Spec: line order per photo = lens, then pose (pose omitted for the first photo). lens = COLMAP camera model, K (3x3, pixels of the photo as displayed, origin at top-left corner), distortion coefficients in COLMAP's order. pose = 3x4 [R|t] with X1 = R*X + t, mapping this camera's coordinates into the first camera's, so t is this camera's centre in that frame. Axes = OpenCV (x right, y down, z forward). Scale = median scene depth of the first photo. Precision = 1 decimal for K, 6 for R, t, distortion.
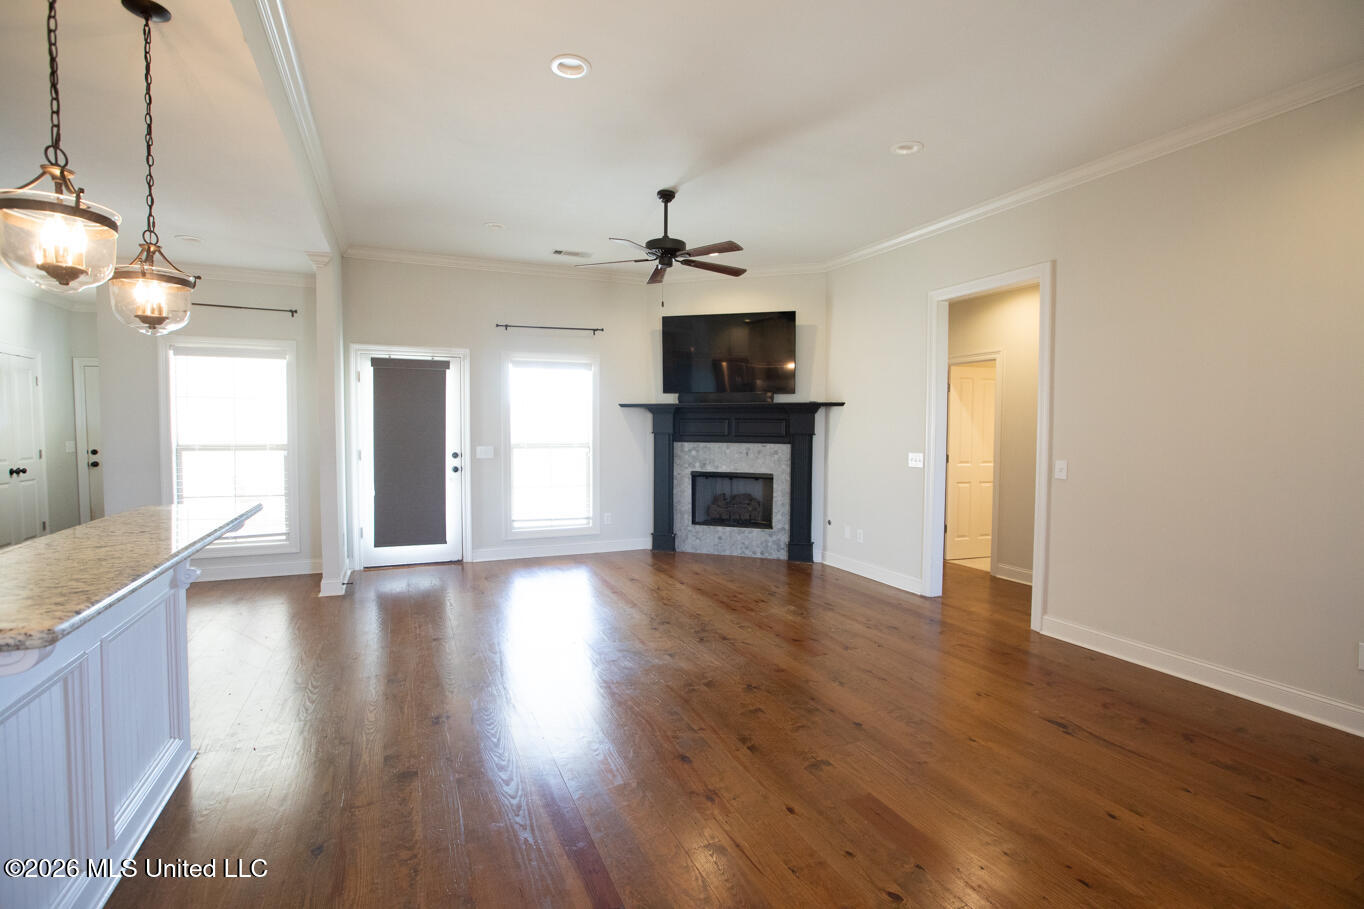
lens RADIAL K [[633.5, 0, 688.3], [0, 633.5, 454.7], [0, 0, 1]] dist [-0.044199, 0.015698]
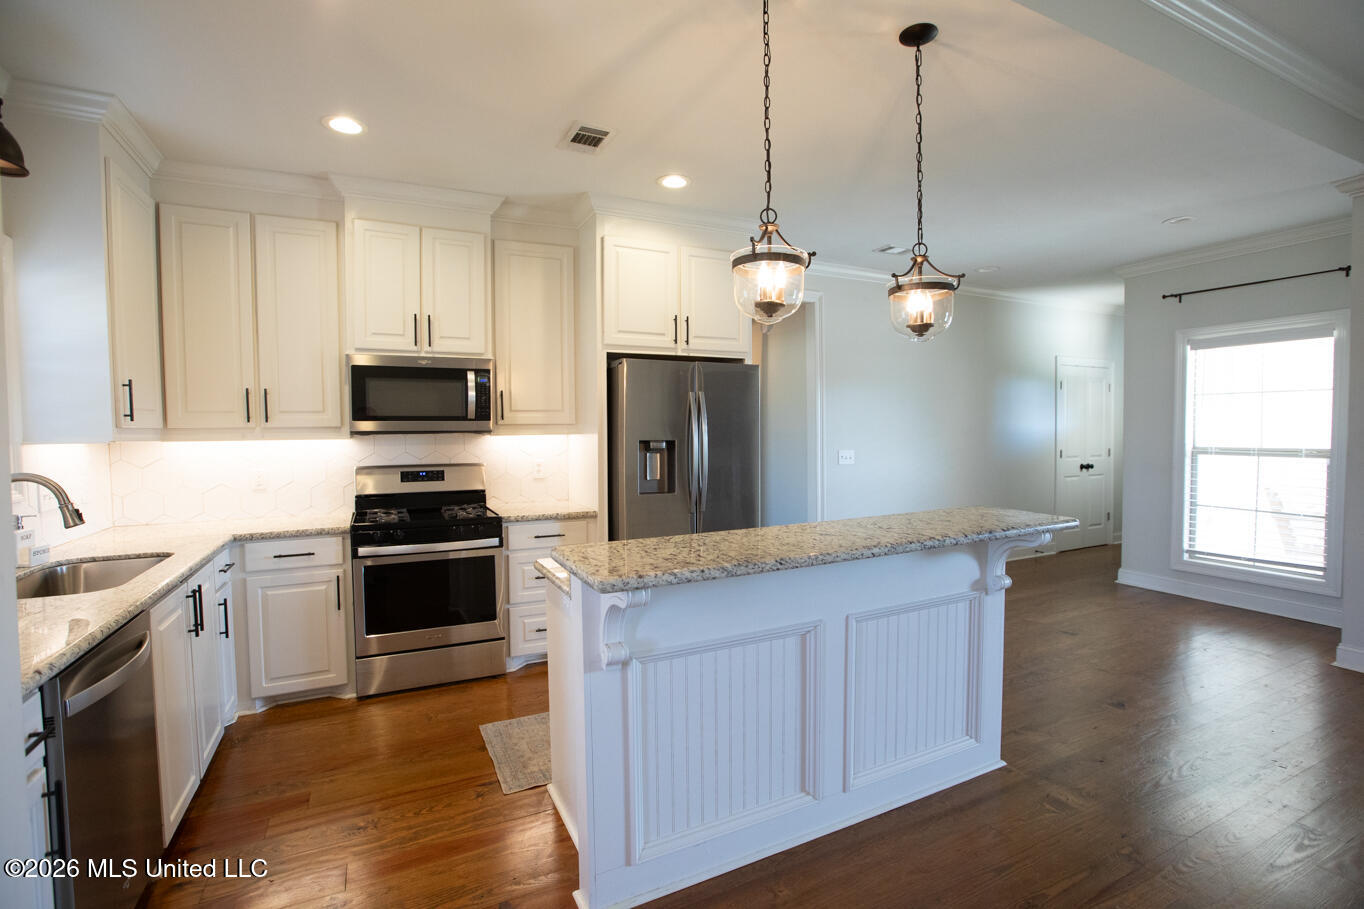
lens RADIAL K [[633.5, 0, 683.0], [0, 633.5, 451.6], [0, 0, 1]] dist [-0.044199, 0.015698]
pose [[0.037961, 0.029973, -0.998830, 0.062240], [-0.034511, 0.998993, 0.028667, -0.008720], [0.998683, 0.033382, 0.038957, 0.188369]]
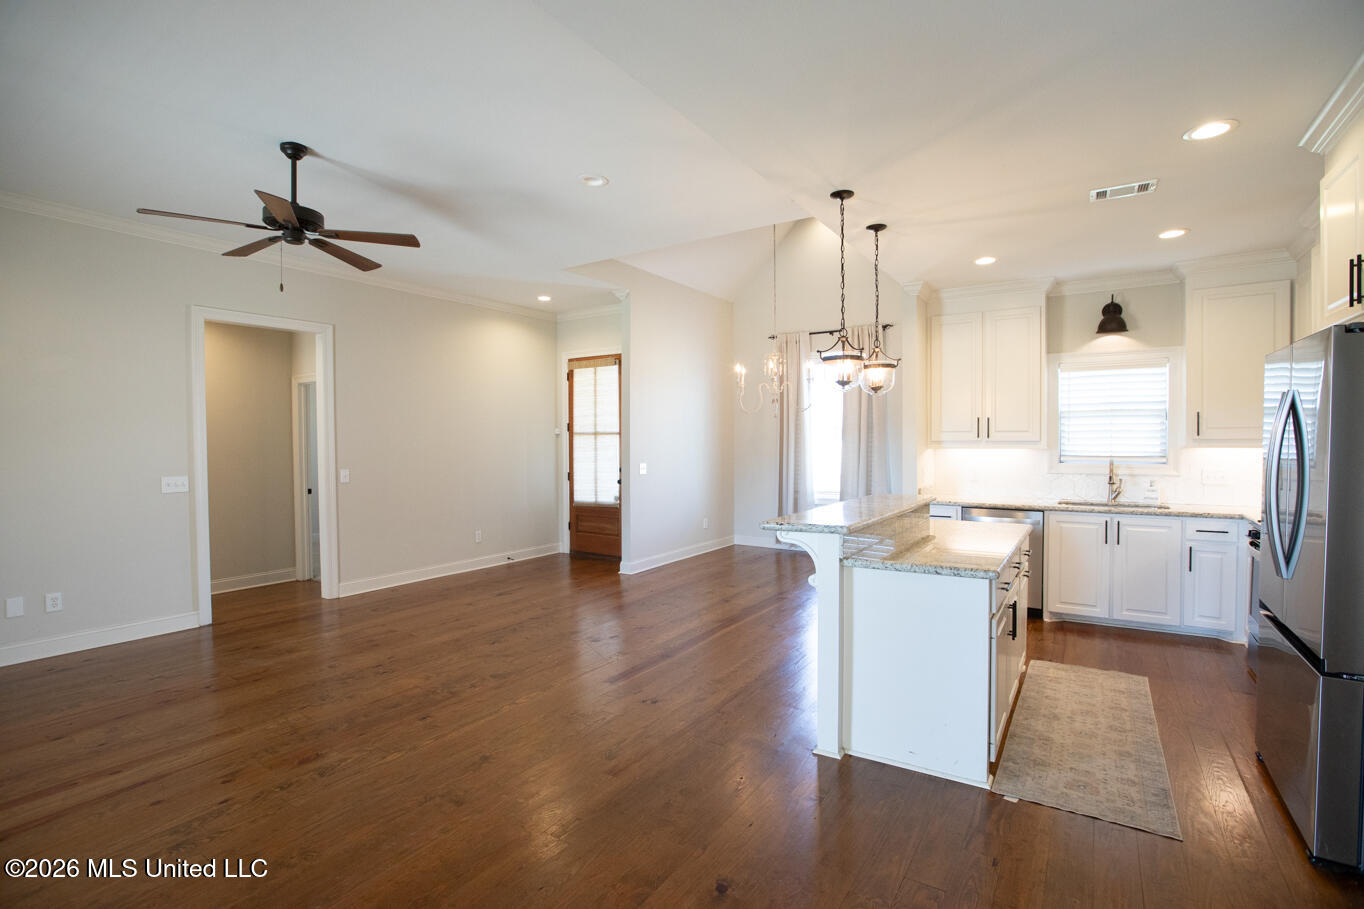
lens RADIAL K [[633.5, 0, 682.6], [0, 633.5, 454.9], [0, 0, 1]] dist [-0.044199, 0.015698]
pose [[-0.532022, -0.019137, 0.846514, -0.701500], [0.039648, 0.998085, 0.047481, -0.042262], [-0.845802, 0.058823, -0.530245, 0.767670]]
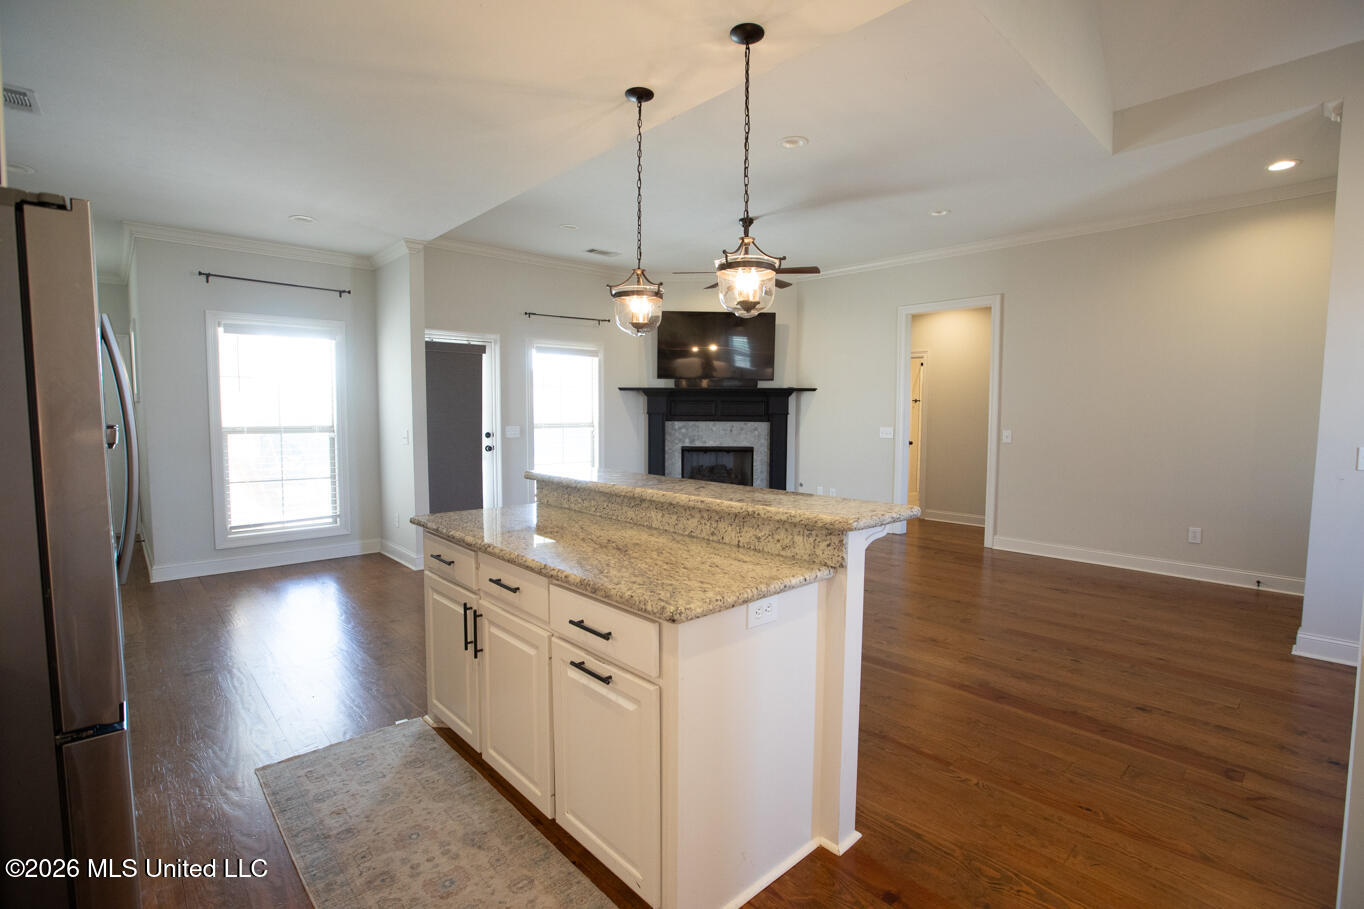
lens RADIAL K [[633.5, 0, 686.4], [0, 633.5, 452.3], [0, 0, 1]] dist [-0.044199, 0.015698]
pose [[0.948402, -0.023424, 0.316204, -0.415174], [0.015765, 0.999518, 0.026760, 0.007293], [-0.316678, -0.020395, 0.948314, -0.117701]]
